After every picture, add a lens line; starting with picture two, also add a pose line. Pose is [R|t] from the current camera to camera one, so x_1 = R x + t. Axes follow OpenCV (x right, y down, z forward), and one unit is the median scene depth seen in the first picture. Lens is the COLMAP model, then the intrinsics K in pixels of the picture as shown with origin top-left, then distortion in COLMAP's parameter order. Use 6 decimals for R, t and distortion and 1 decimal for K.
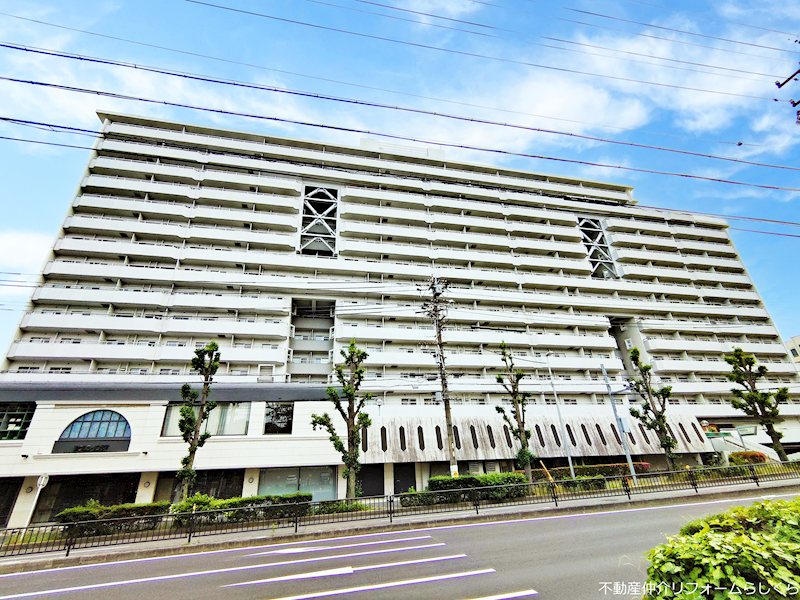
lens RADIAL K [[386.9, 0, 400.0], [0, 386.9, 300.0], [0, 0, 1]] dist [0.010795, -0.000552]
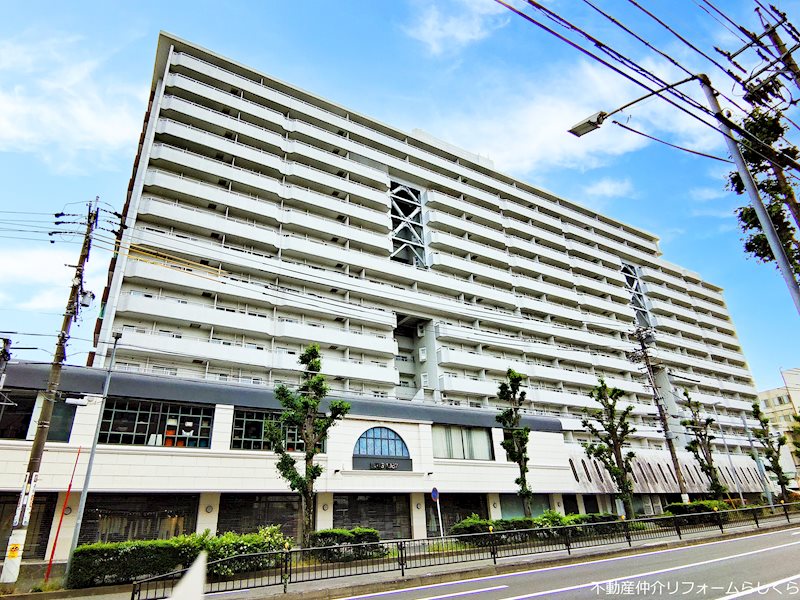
lens RADIAL K [[500.0, 0, 400.0], [0, 500.0, 300.0], [0, 0, 1]] dist [0.070723, -0.088156]
pose [[0.944909, 0.137797, 0.296916, -0.602106], [-0.133463, 0.990438, -0.034922, 0.008017], [-0.298889, -0.006629, 0.954265, -0.092898]]
